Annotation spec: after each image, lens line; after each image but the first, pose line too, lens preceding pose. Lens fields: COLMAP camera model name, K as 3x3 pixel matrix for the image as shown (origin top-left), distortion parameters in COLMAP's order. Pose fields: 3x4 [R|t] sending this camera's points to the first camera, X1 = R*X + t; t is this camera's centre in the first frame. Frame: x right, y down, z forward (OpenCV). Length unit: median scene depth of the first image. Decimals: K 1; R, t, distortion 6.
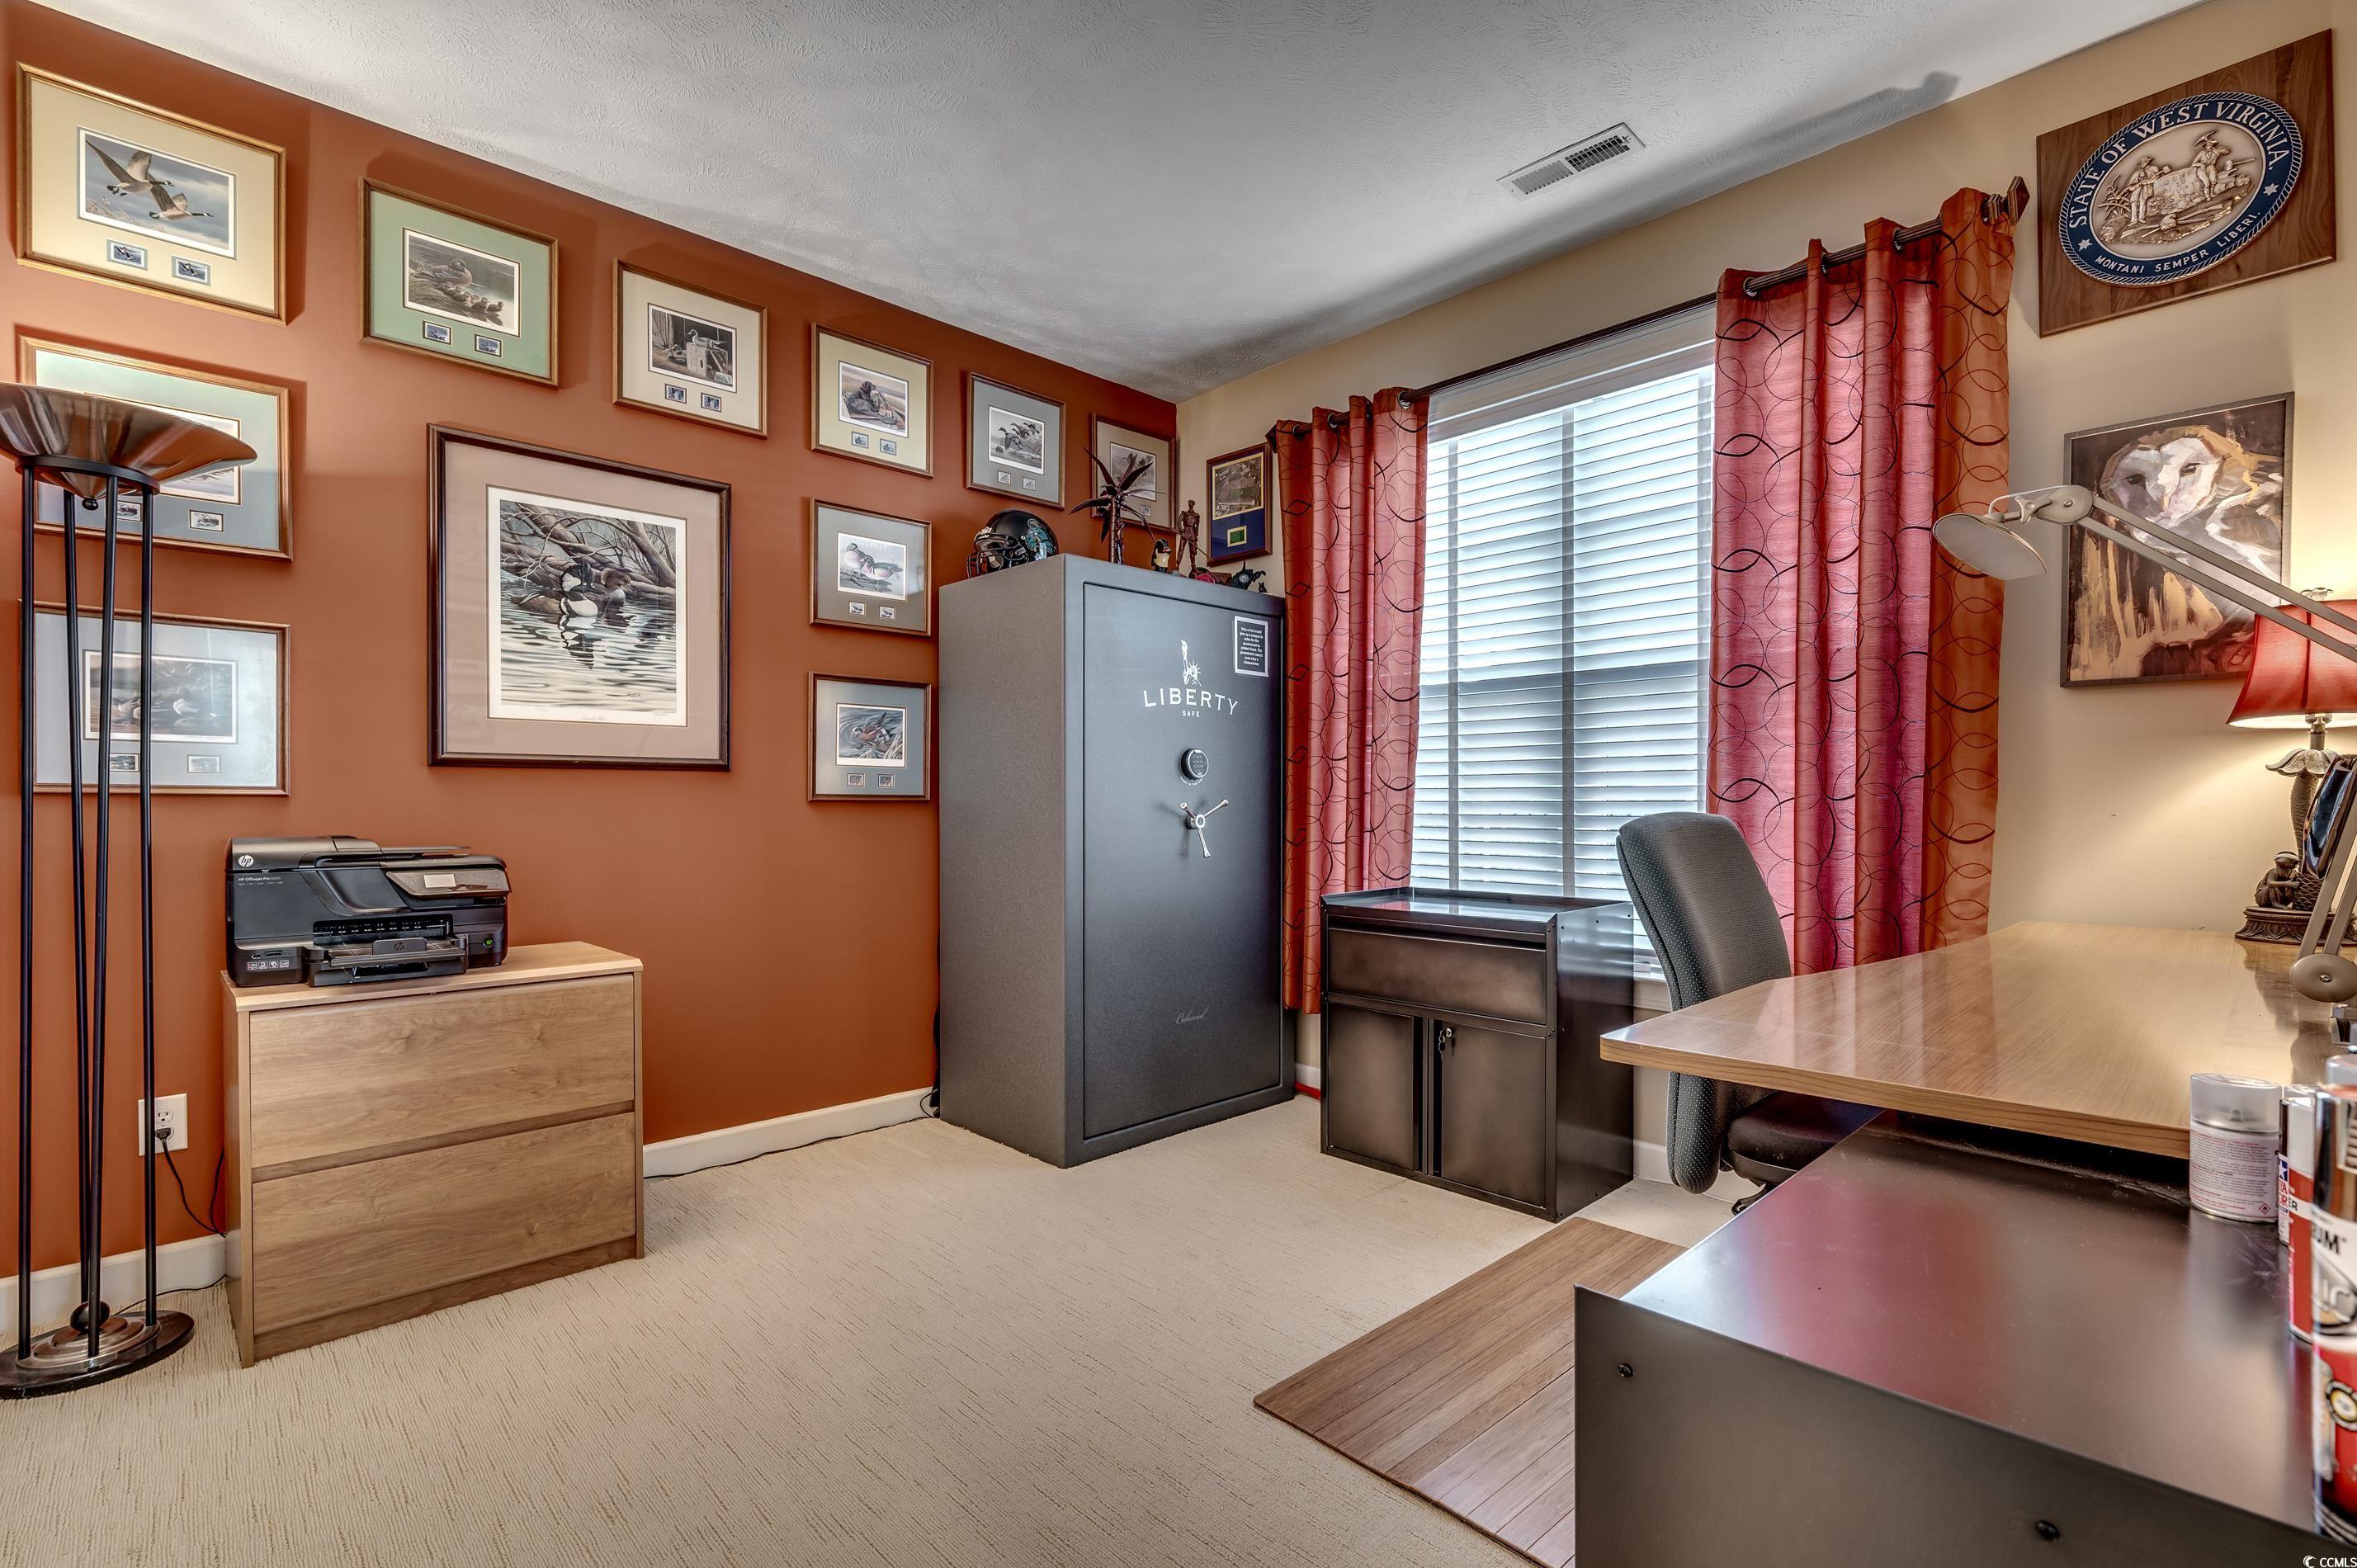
lens RADIAL K [[1053.8, 0, 1183.3], [0, 1053.8, 811.7], [0, 0, 1]] dist [-0.000352, -0.000830]
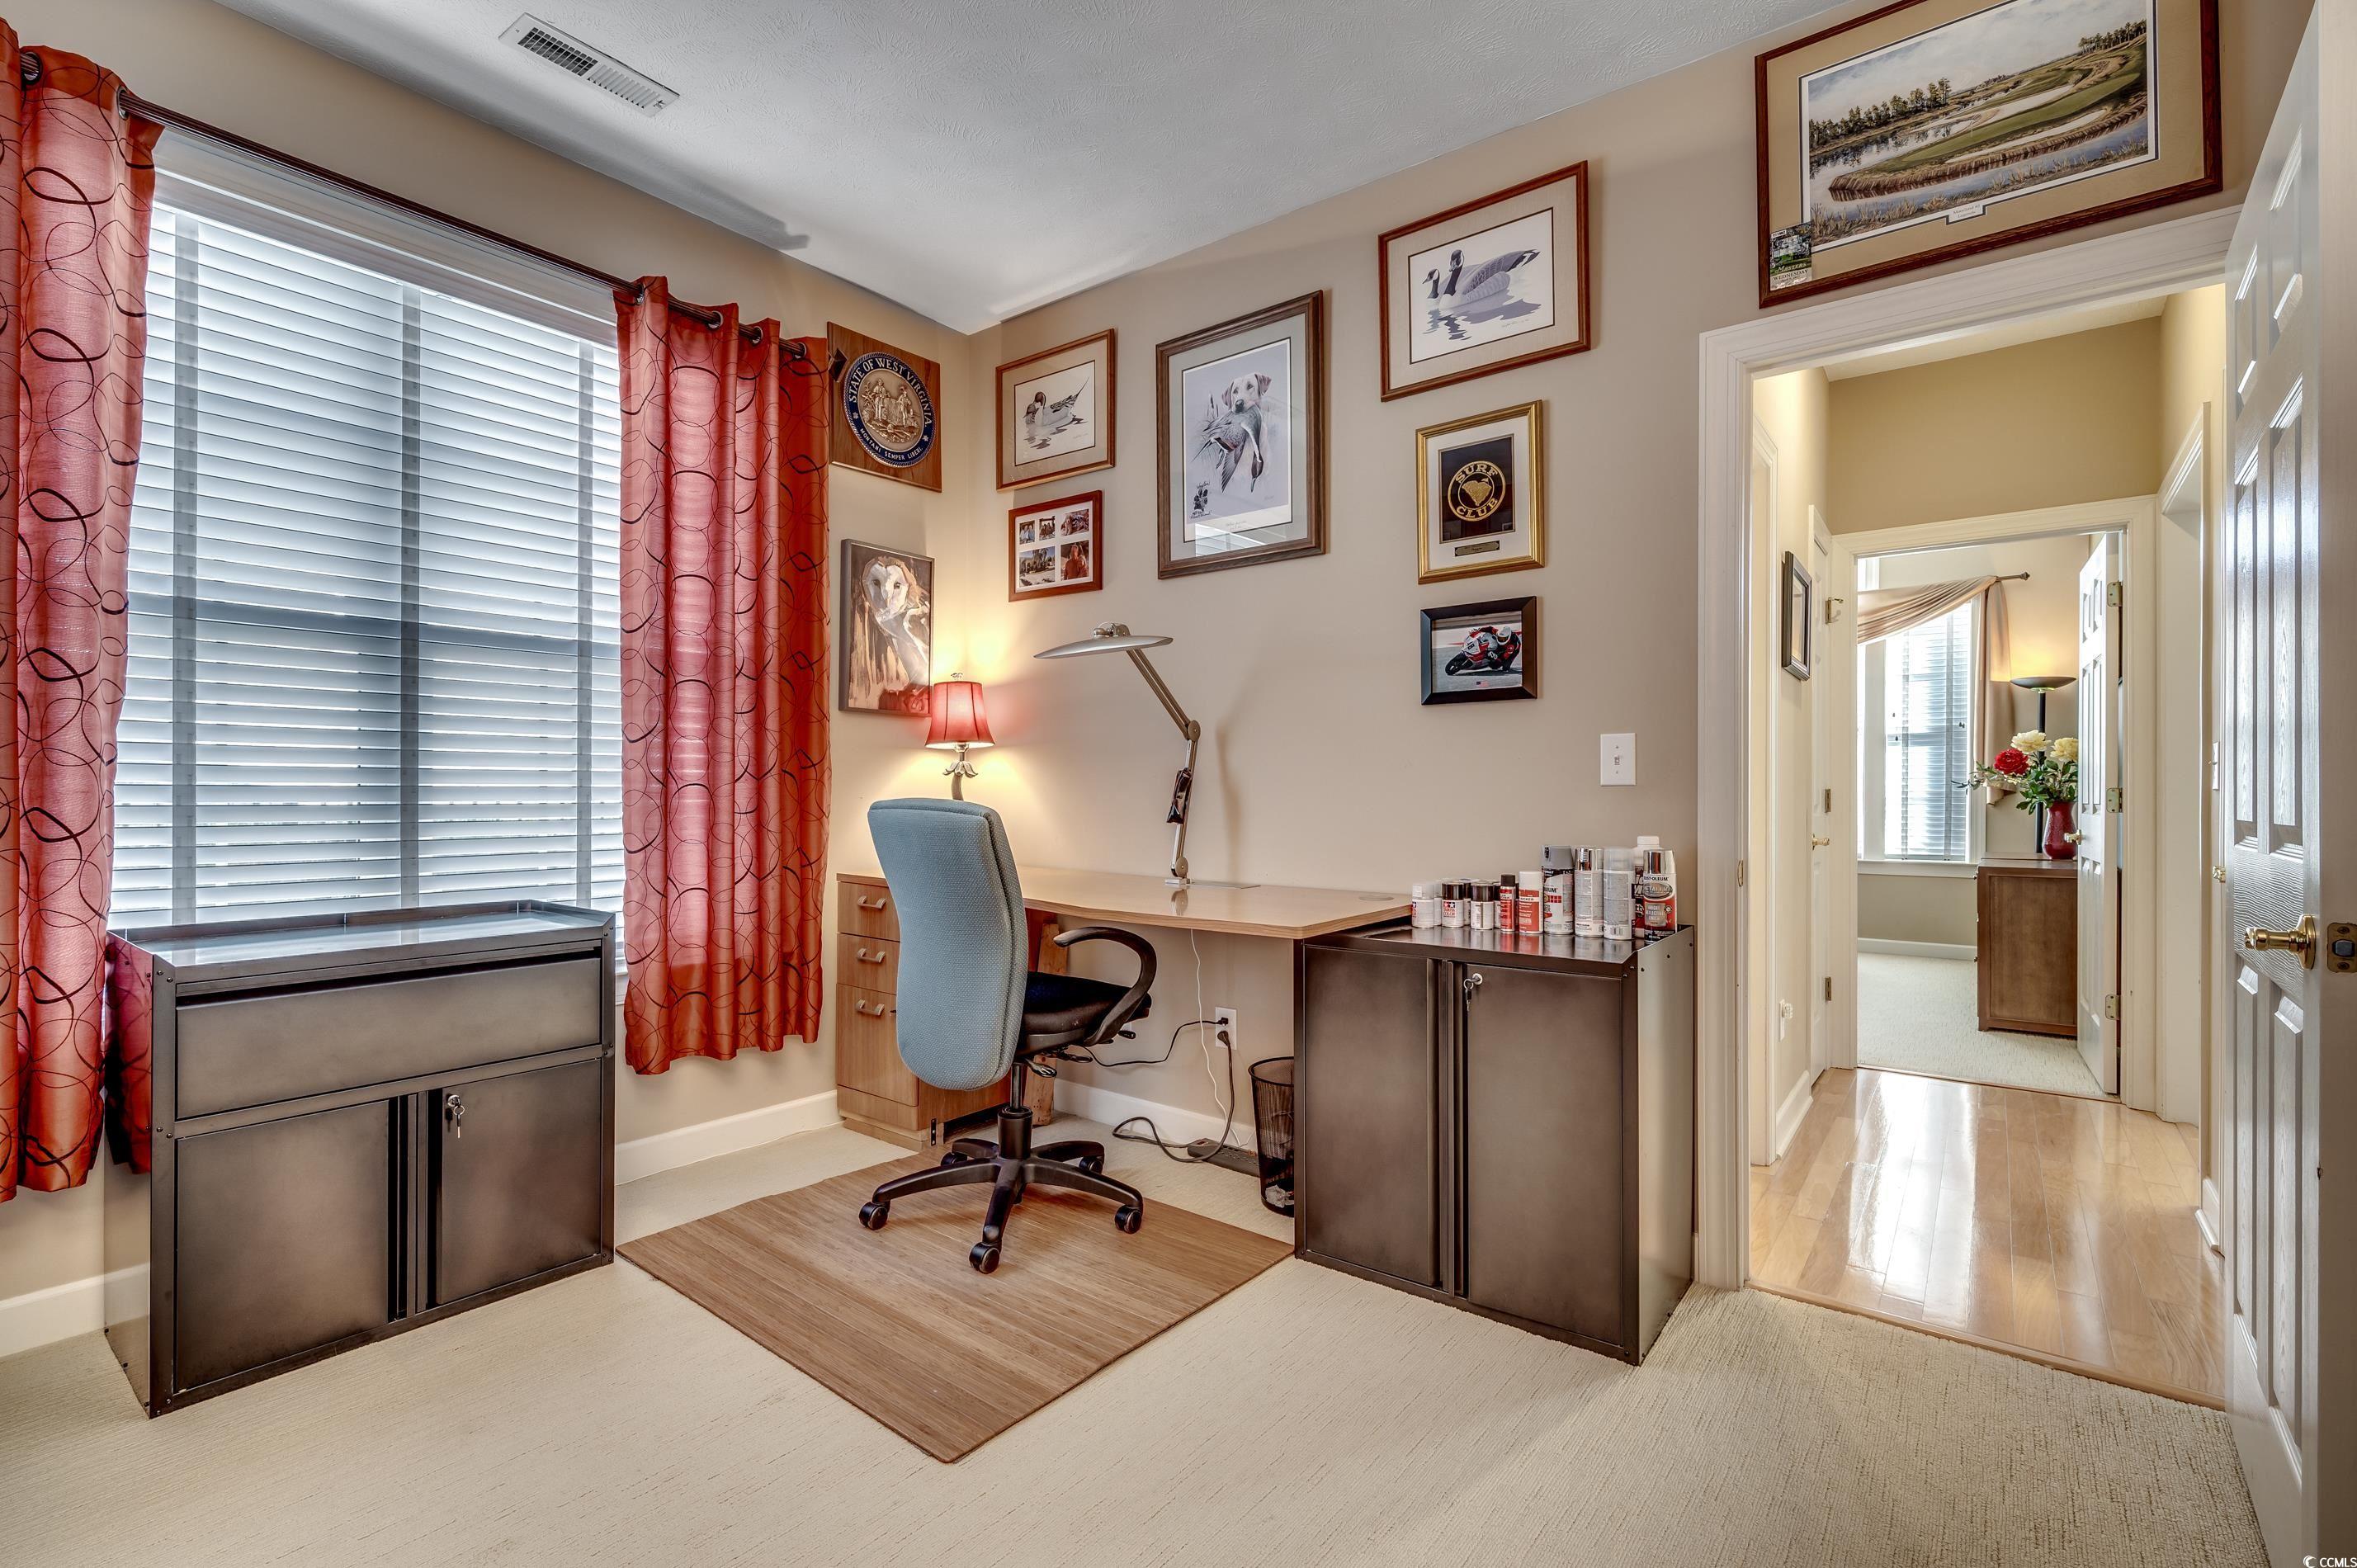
lens RADIAL K [[1074.0, 0, 1178.5], [0, 1074.0, 784.0], [0, 0, 1]] dist [0.000279, -0.000739]
pose [[-0.143842, 0.000202, 0.989601, -0.637136], [-0.000476, 1.000000, -0.000273, -0.014740], [-0.989601, -0.000511, -0.143842, 0.681730]]
